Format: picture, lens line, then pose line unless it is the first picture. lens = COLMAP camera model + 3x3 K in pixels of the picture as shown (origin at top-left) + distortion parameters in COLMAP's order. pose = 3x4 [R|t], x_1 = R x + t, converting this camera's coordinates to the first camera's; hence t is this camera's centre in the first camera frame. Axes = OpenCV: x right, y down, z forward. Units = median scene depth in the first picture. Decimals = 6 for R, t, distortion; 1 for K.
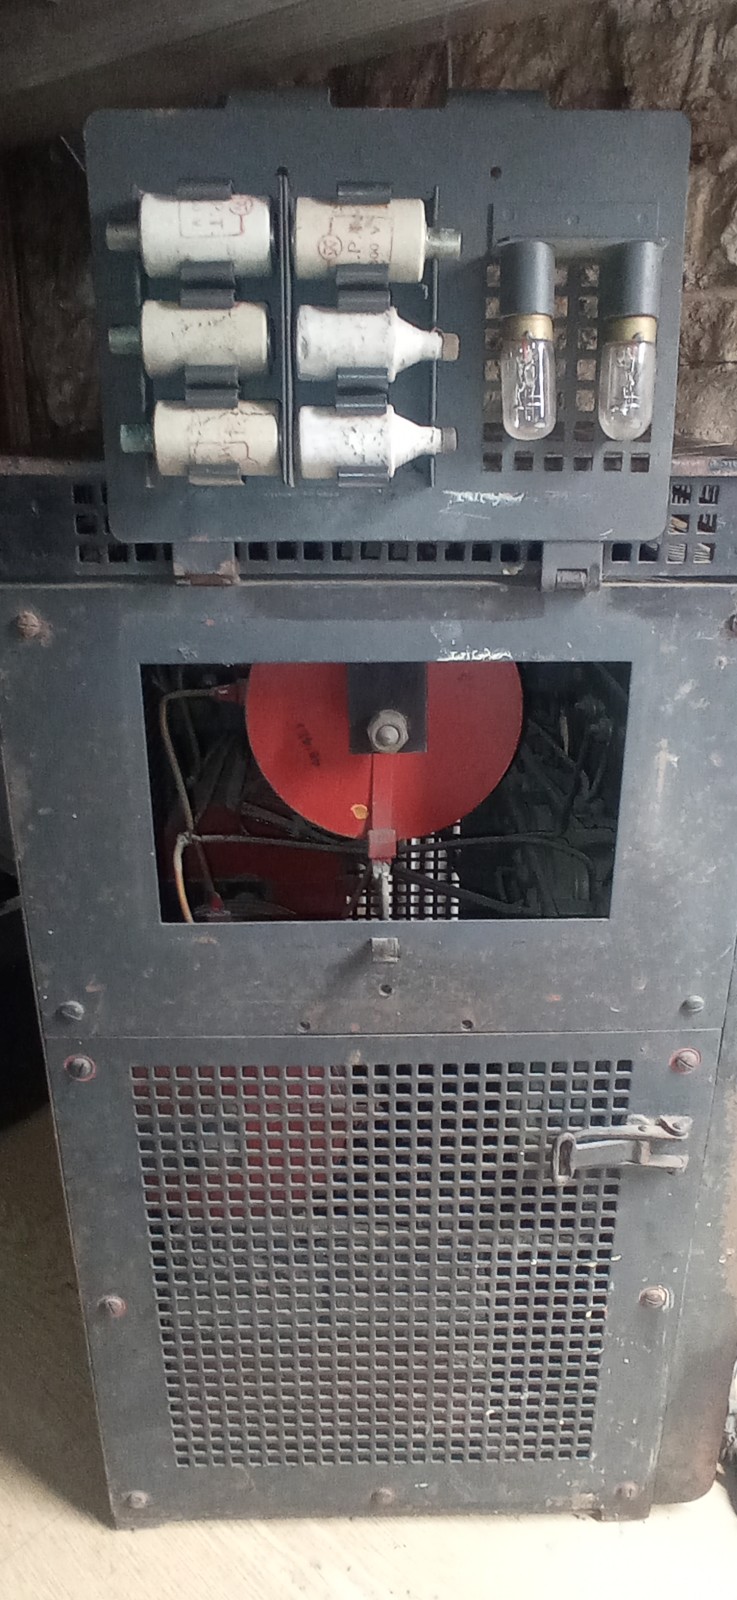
lens RADIAL K [[1112.1, 0, 379.0], [0, 1112.1, 818.3], [0, 0, 1]] dist [-0.087401, 0.090067]
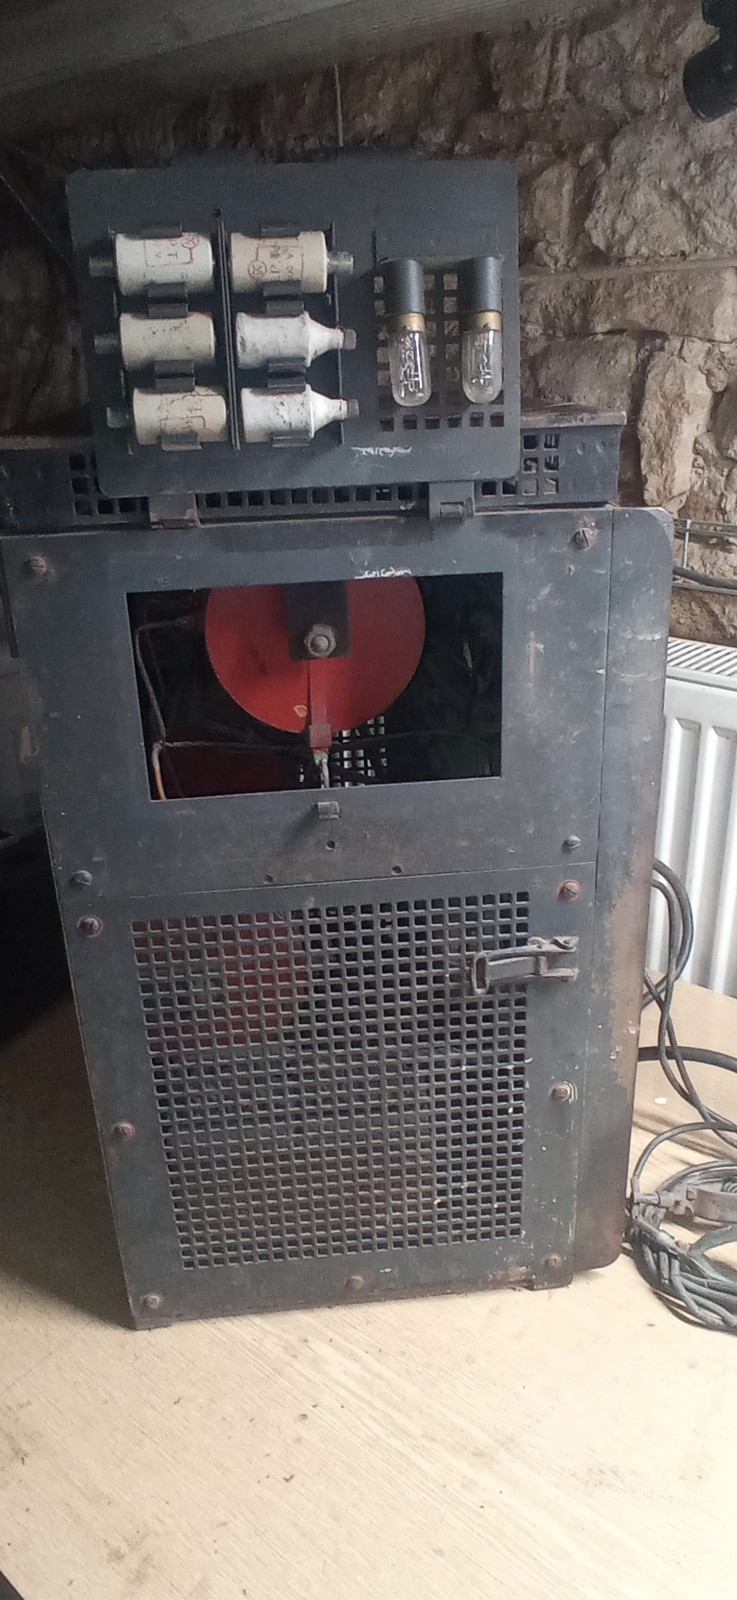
lens RADIAL K [[1112.1, 0, 379.0], [0, 1112.1, 818.3], [0, 0, 1]] dist [-0.087401, 0.090067]
pose [[0.996194, -0.062949, 0.060296, -0.013706], [0.061837, 0.997883, 0.020122, 0.101187], [-0.061435, -0.016317, 0.997978, -0.271528]]
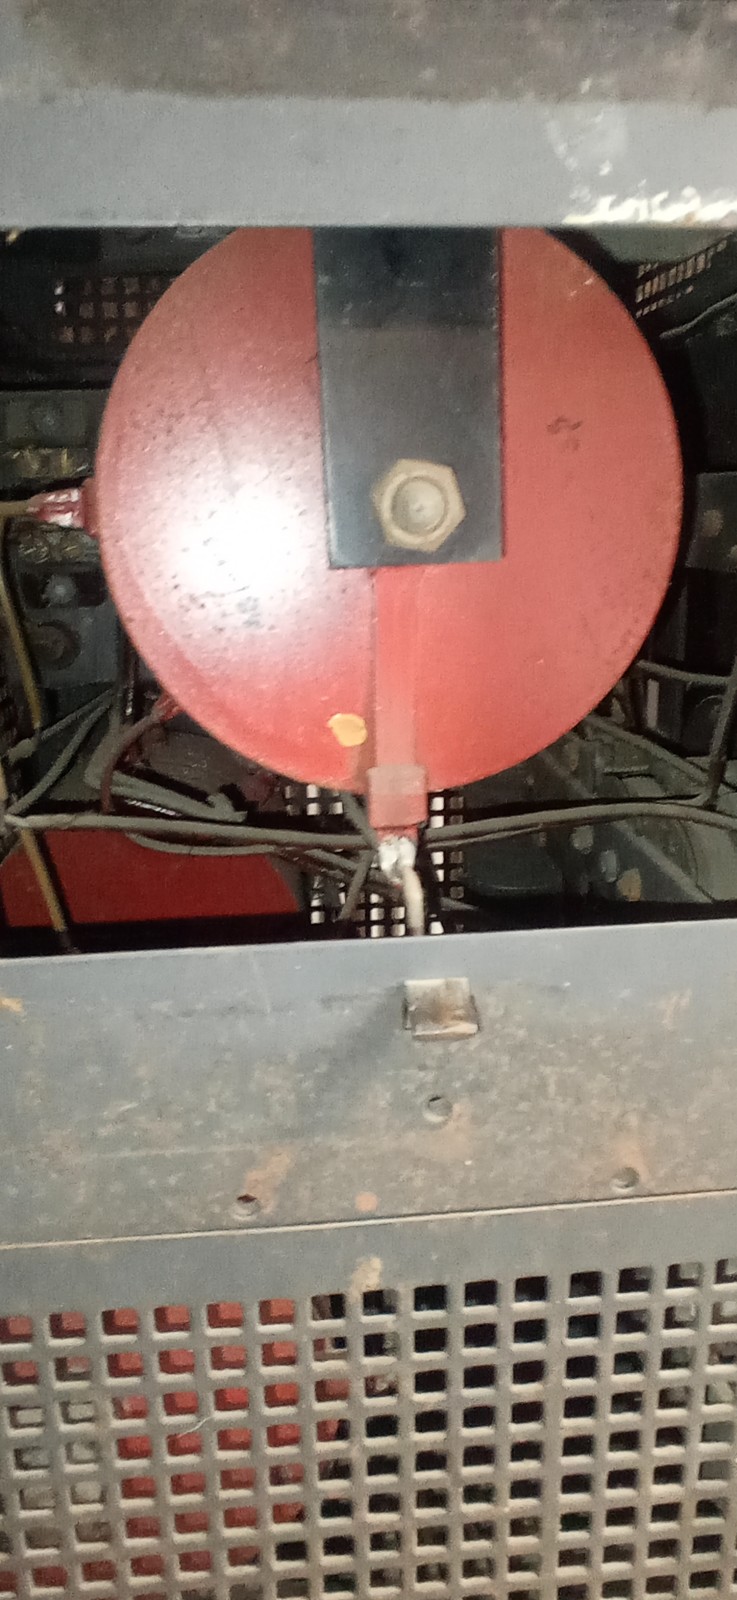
lens RADIAL K [[1112.1, 0, 379.0], [0, 1112.1, 818.3], [0, 0, 1]] dist [-0.087401, 0.090067]
pose [[0.997139, -0.038435, 0.065089, -0.039154], [0.045445, 0.992905, -0.109886, 0.090114], [-0.060404, 0.112529, 0.991811, 0.569668]]
